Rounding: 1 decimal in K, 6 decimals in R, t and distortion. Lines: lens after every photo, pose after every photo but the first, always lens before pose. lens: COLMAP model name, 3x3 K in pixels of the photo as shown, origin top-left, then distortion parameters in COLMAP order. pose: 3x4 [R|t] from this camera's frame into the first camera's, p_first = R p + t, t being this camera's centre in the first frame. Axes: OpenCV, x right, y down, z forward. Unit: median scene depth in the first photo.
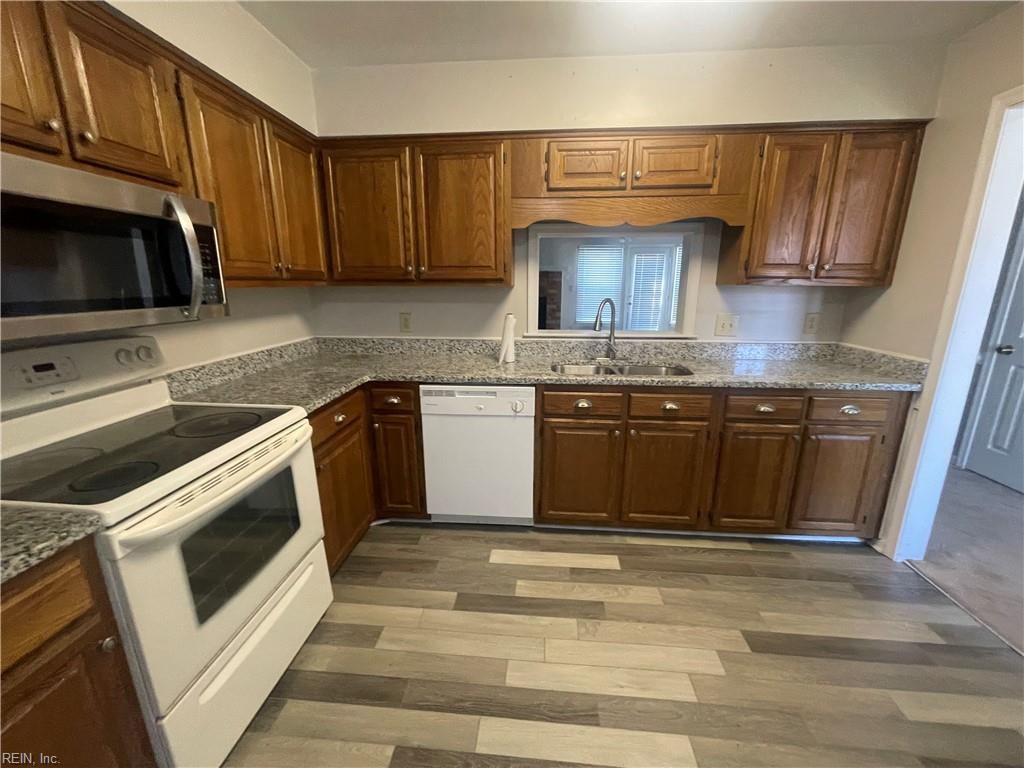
lens RADIAL K [[415.9, 0, 508.8], [0, 415.9, 385.7], [0, 0, 1]] dist [-0.000543, -0.000755]
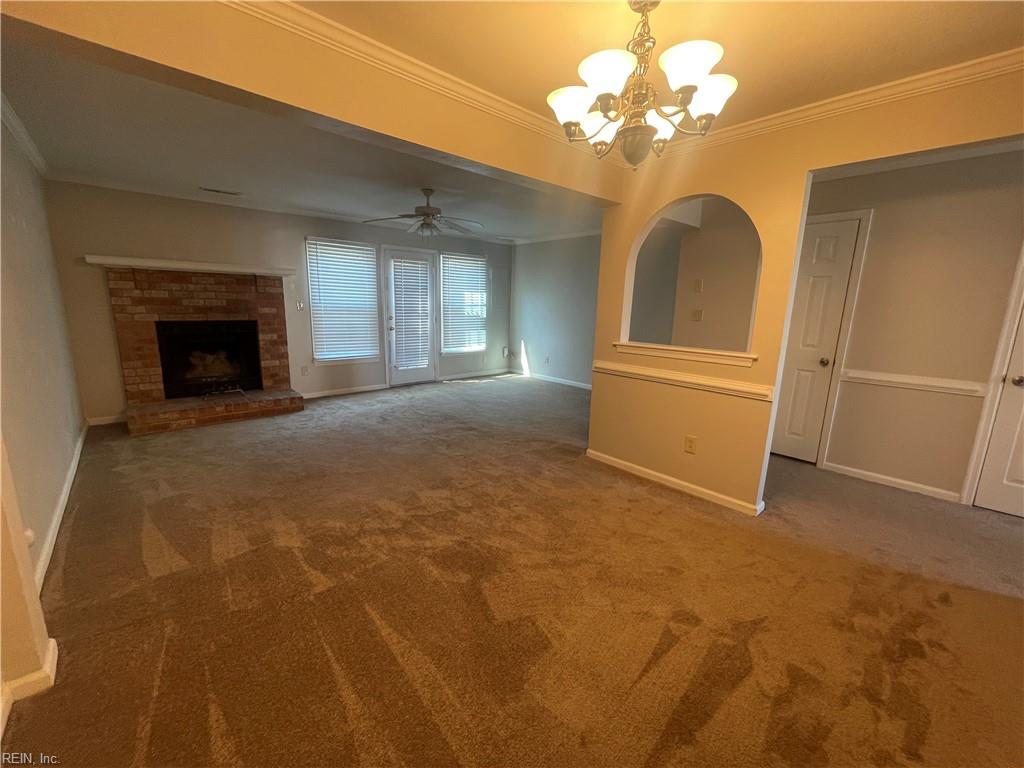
lens RADIAL K [[415.9, 0, 508.8], [0, 415.9, 385.7], [0, 0, 1]] dist [-0.000543, -0.000755]
pose [[0.683140, -0.125443, 0.719433, -0.383999], [0.152858, 0.987876, 0.027102, -0.374817], [-0.714111, 0.091456, 0.694033, 1.571285]]
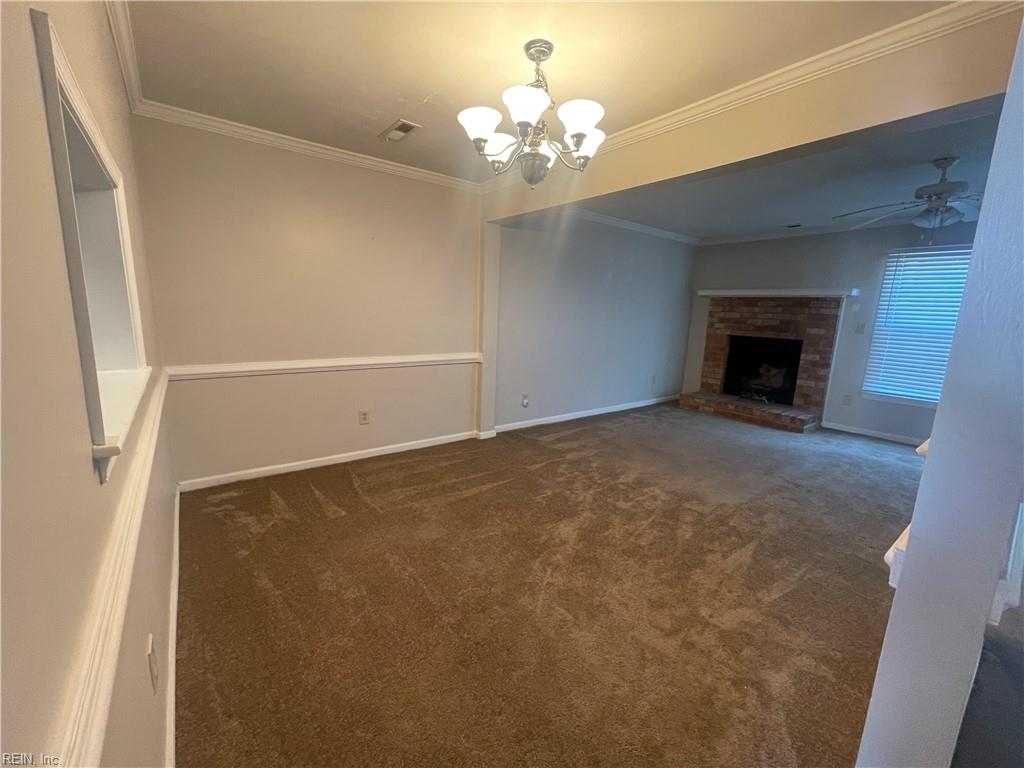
lens RADIAL K [[415.9, 0, 508.8], [0, 415.9, 385.7], [0, 0, 1]] dist [-0.000543, -0.000755]
pose [[0.675746, 0.157777, -0.720051, 1.010774], [-0.214209, 0.976701, 0.012985, -0.292414], [0.705324, 0.145467, 0.693799, 1.302207]]
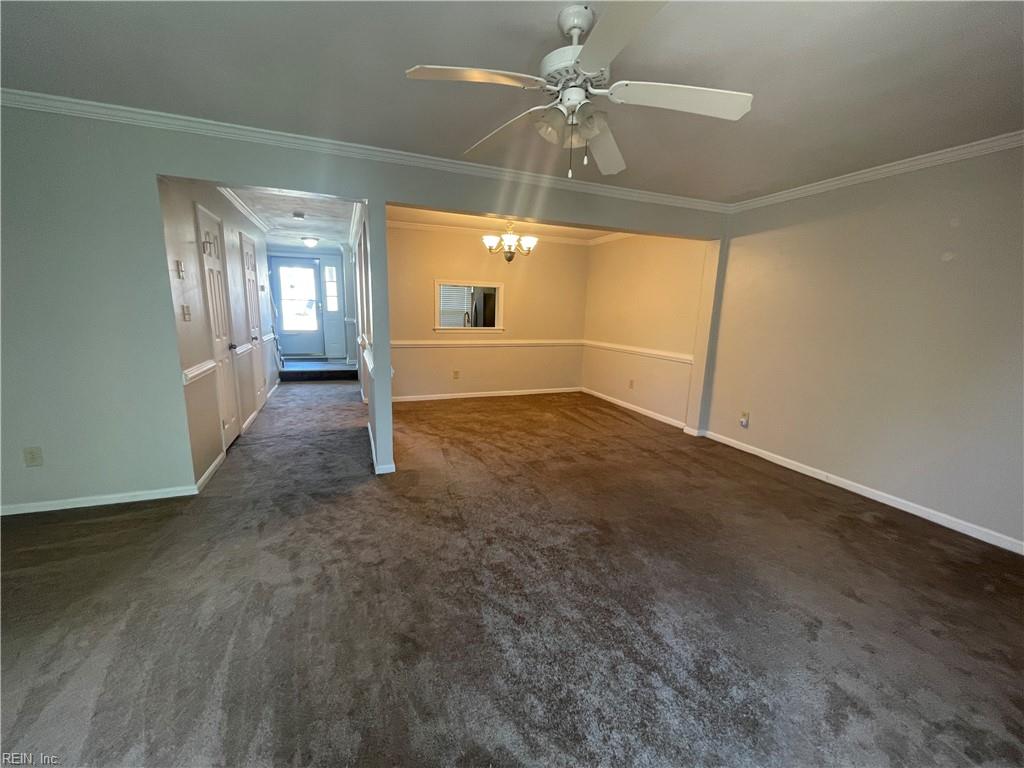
lens RADIAL K [[415.9, 0, 508.8], [0, 415.9, 385.7], [0, 0, 1]] dist [-0.000543, -0.000755]
pose [[-0.896008, 0.062357, -0.439638, 1.353125], [-0.130572, 0.909317, 0.395087, -0.981428], [0.424406, 0.411405, -0.806613, 3.931532]]
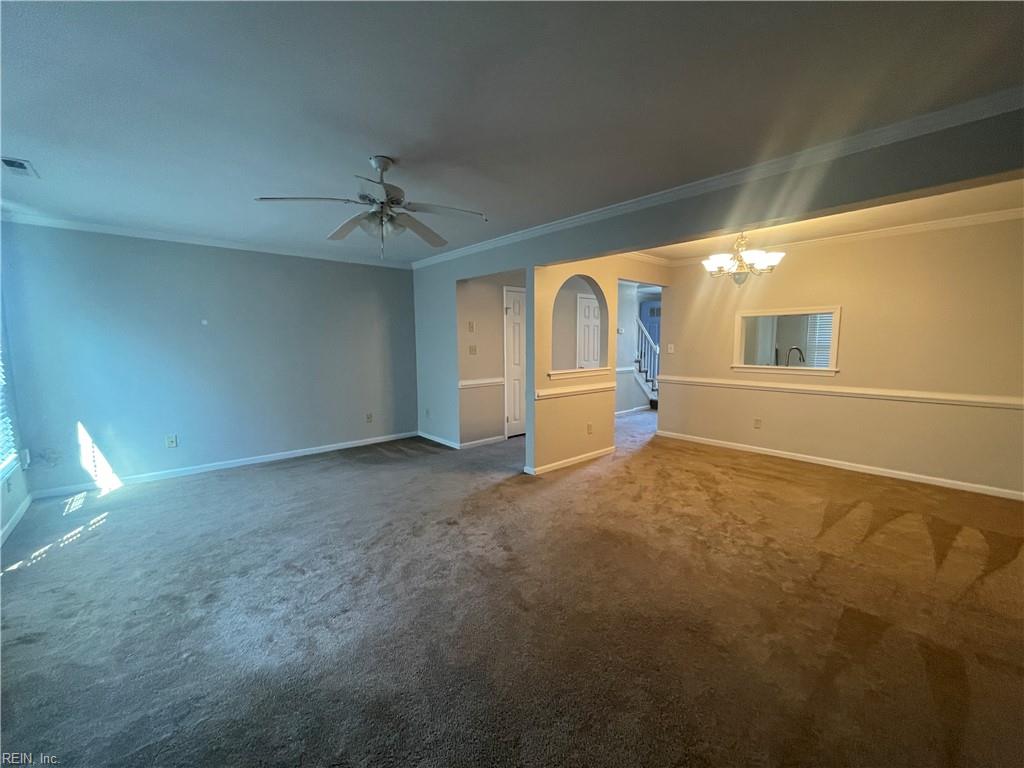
lens RADIAL K [[415.9, 0, 508.8], [0, 415.9, 385.7], [0, 0, 1]] dist [-0.000543, -0.000755]
pose [[-0.719633, -0.068269, 0.690990, -0.190659], [0.177378, 0.944061, 0.278004, -0.964085], [-0.671316, 0.322627, -0.667268, 3.850447]]
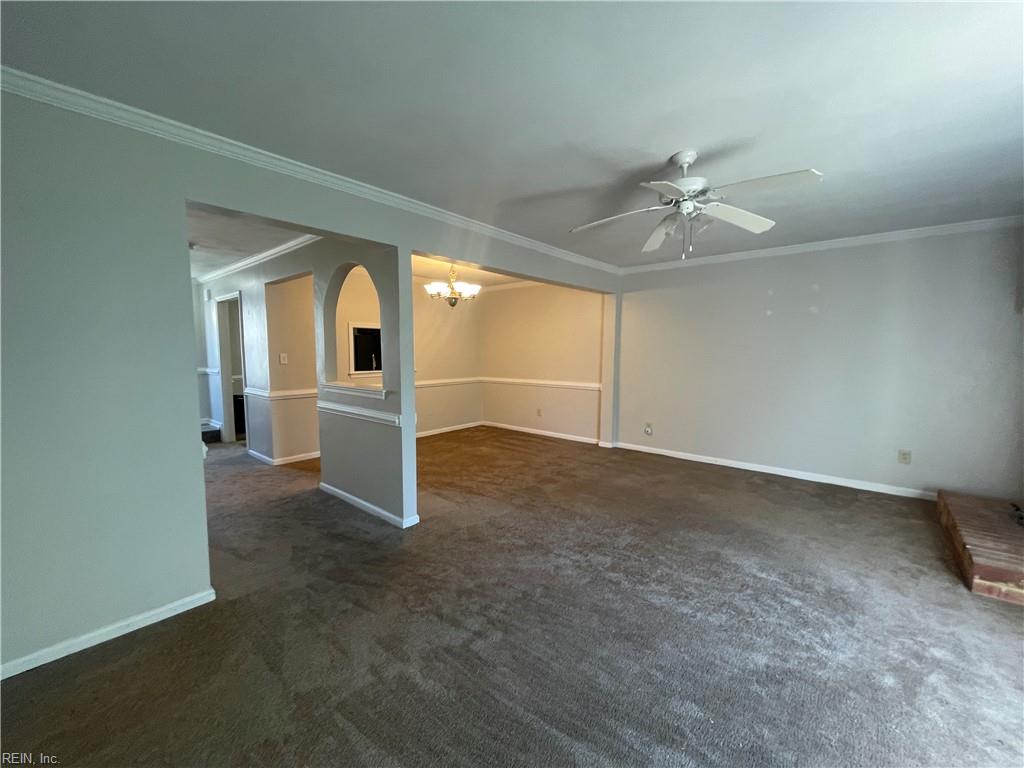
lens RADIAL K [[416.7, 0, 508.7], [0, 416.7, 386.6], [0, 0, 1]] dist [-0.002965, -0.000349]
pose [[-0.589928, 0.077338, -0.803744, 2.061588], [-0.194202, 0.952594, 0.234200, -0.890881], [0.783754, 0.294250, -0.546943, 3.542023]]
